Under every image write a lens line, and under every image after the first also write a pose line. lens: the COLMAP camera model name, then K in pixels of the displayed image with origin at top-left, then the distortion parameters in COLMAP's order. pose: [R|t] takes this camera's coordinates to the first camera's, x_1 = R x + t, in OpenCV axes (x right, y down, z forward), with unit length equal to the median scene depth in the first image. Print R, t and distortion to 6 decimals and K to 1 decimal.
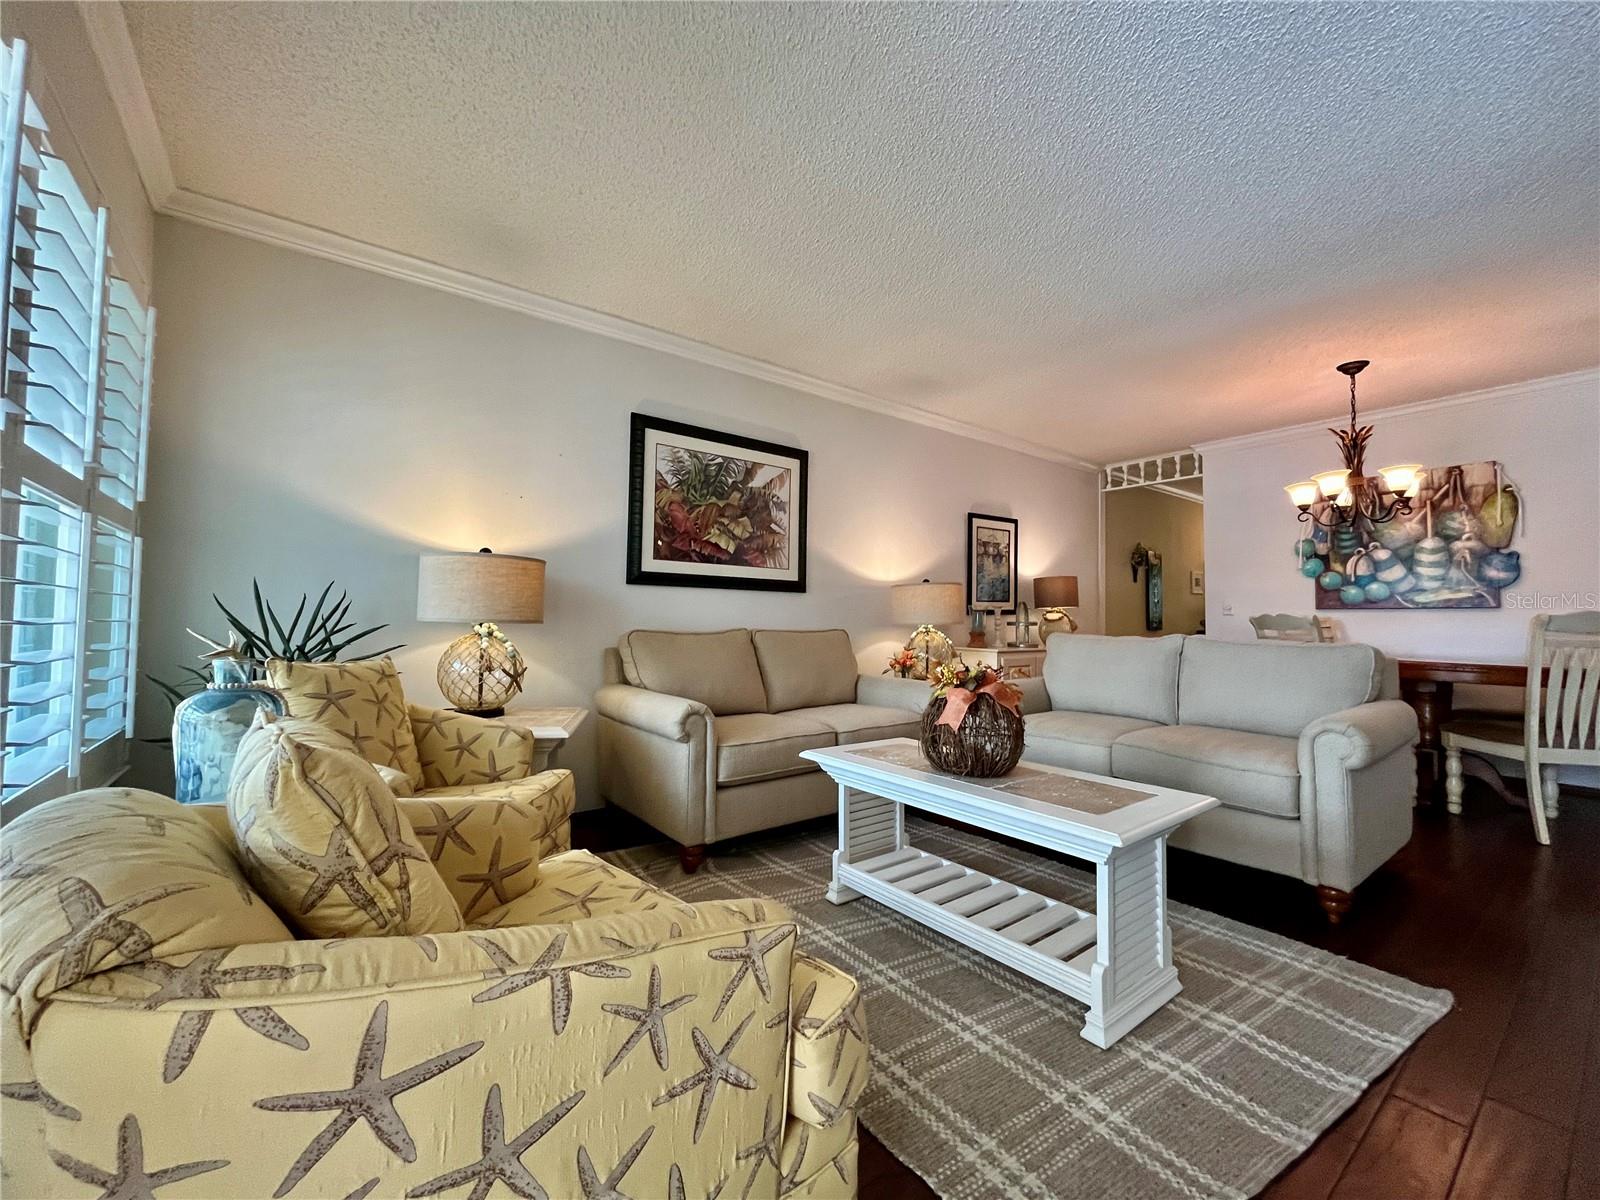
lens RADIAL K [[647.9, 0, 796.5], [0, 647.9, 597.6], [0, 0, 1]] dist [-0.001804, -0.000508]
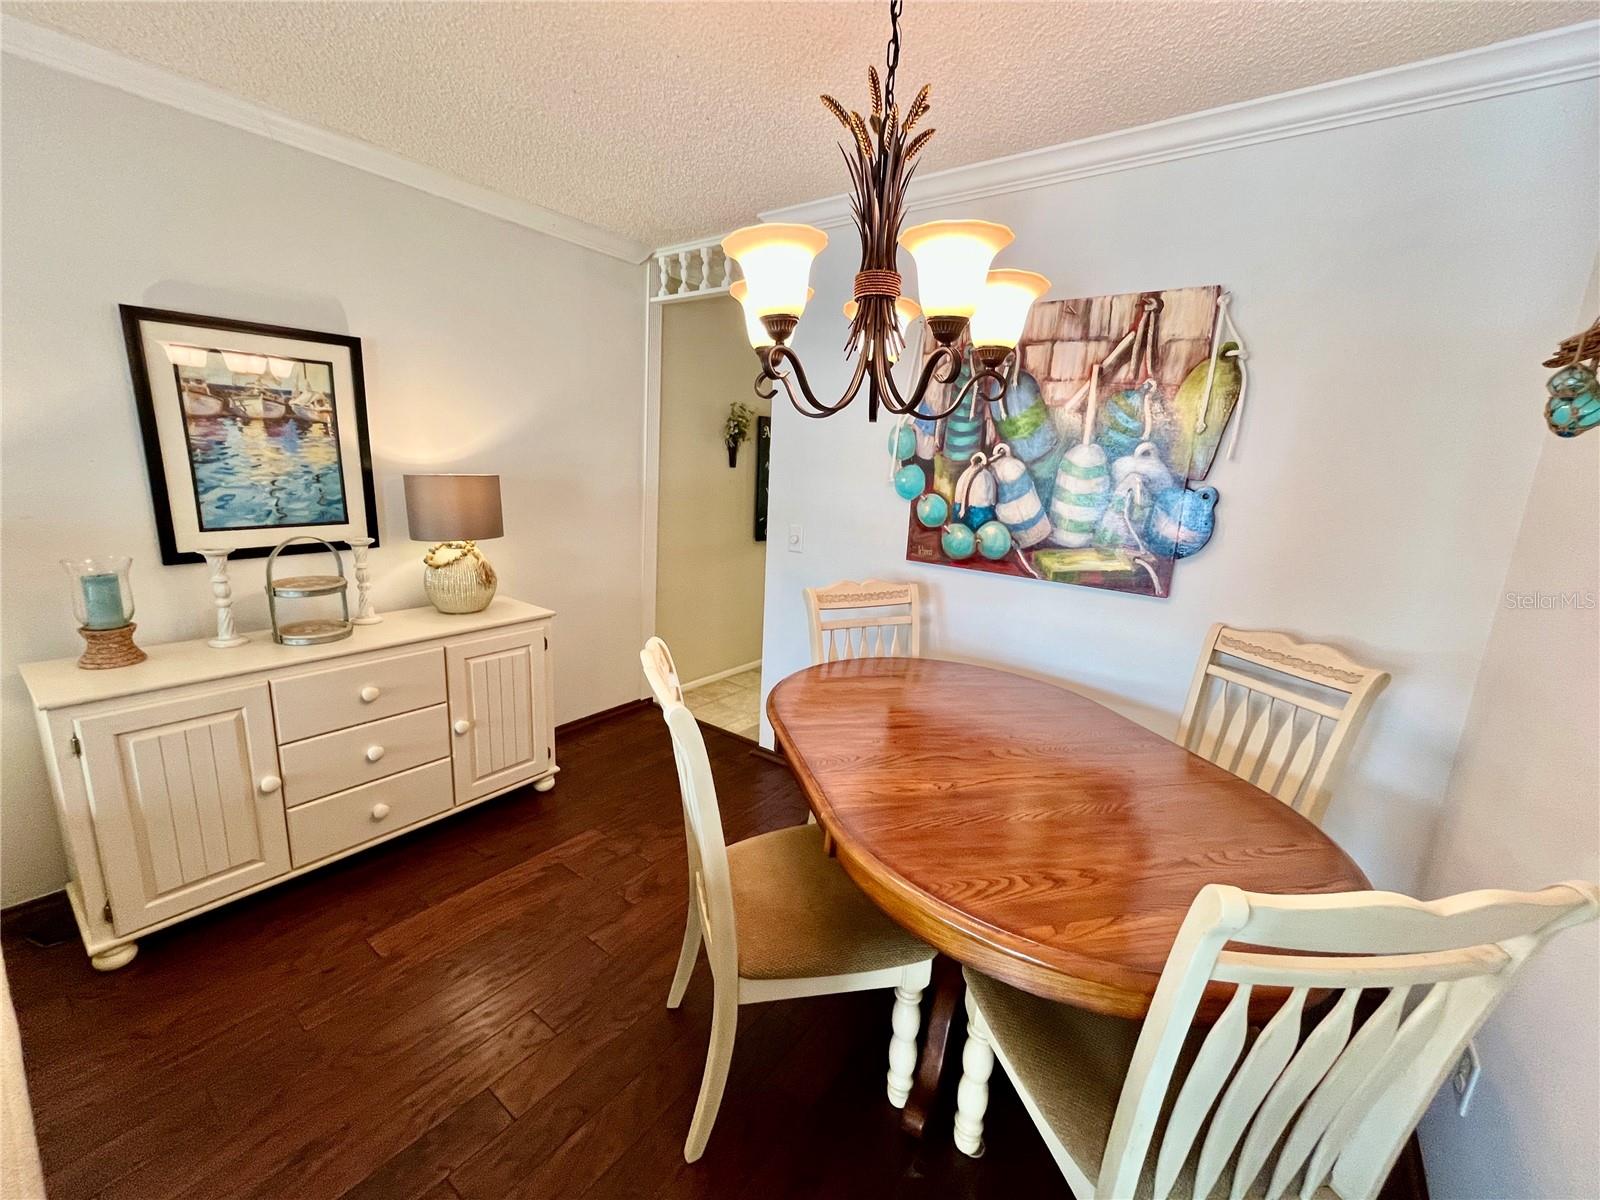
lens RADIAL K [[647.9, 0, 796.7], [0, 647.9, 596.3], [0, 0, 1]] dist [-0.001804, -0.000508]
pose [[0.961757, -0.018146, 0.273304, 0.603503], [-0.051561, 0.967971, 0.245709, -0.087147], [-0.269009, -0.250404, 0.930017, 0.545818]]
